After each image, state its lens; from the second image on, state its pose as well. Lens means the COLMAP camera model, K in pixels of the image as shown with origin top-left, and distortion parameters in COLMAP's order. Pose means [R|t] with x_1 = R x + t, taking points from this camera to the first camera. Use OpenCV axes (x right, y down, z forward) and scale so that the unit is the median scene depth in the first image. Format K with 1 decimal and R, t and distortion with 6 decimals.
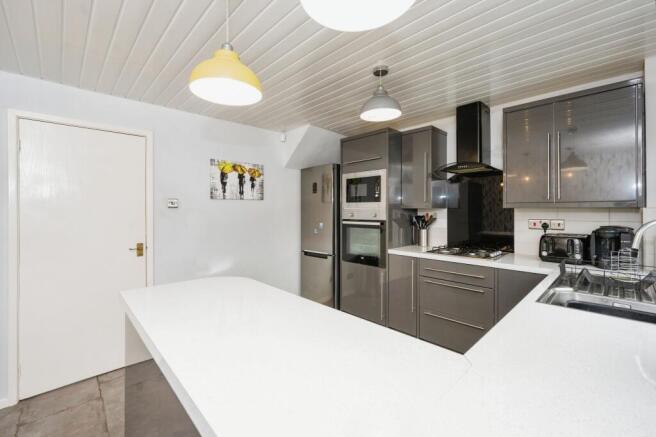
lens RADIAL K [[276.0, 0, 330.7], [0, 276.0, 215.1], [0, 0, 1]] dist [-0.001329, -0.000262]
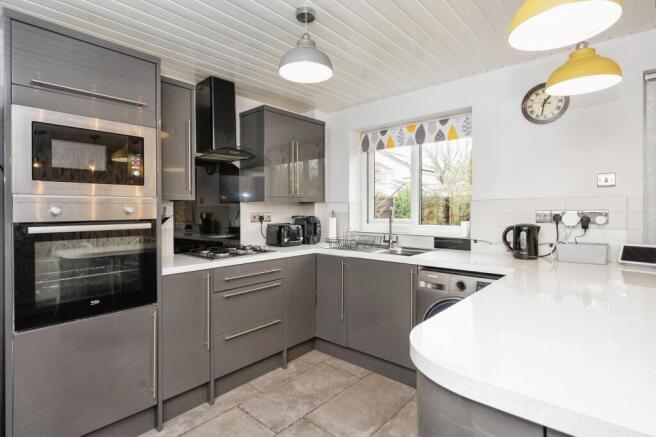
lens RADIAL K [[332.4, 0, 326.8], [0, 332.4, 212.5], [0, 0, 1]] dist [-0.001078, -0.000015]
pose [[-0.062584, -0.008345, 0.998005, -0.570917], [0.021764, 0.999716, 0.009724, 0.007789], [-0.997802, 0.022329, -0.062384, 0.775292]]
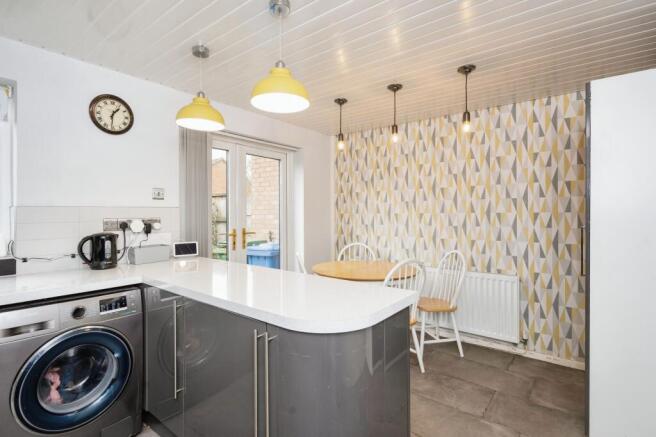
lens RADIAL K [[333.2, 0, 328.4], [0, 333.2, 210.4], [0, 0, 1]] dist [0.001372, 0.000281]
pose [[-0.990578, 0.001944, -0.136934, -0.198168], [0.000560, 0.999948, 0.010144, -0.007206], [0.136947, 0.009972, -0.990528, 1.112814]]
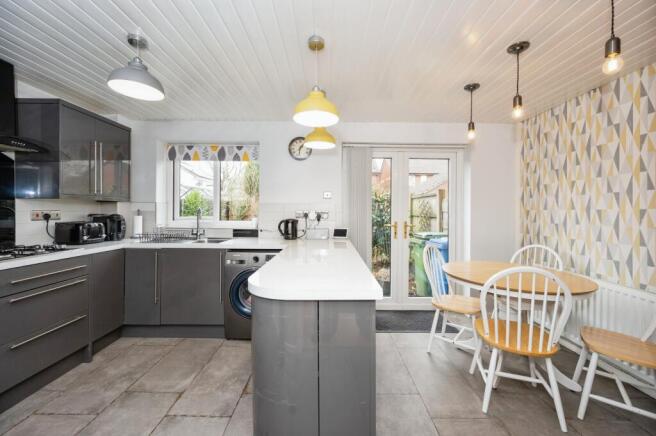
lens RADIAL K [[266.7, 0, 326.5], [0, 266.7, 211.6], [0, 0, 1]] dist [-0.002421, -0.000343]
pose [[-0.706771, -0.005680, 0.707419, -0.671092], [0.004814, 0.999906, 0.012838, 0.012187], [-0.707426, 0.012479, -0.706677, 0.913845]]
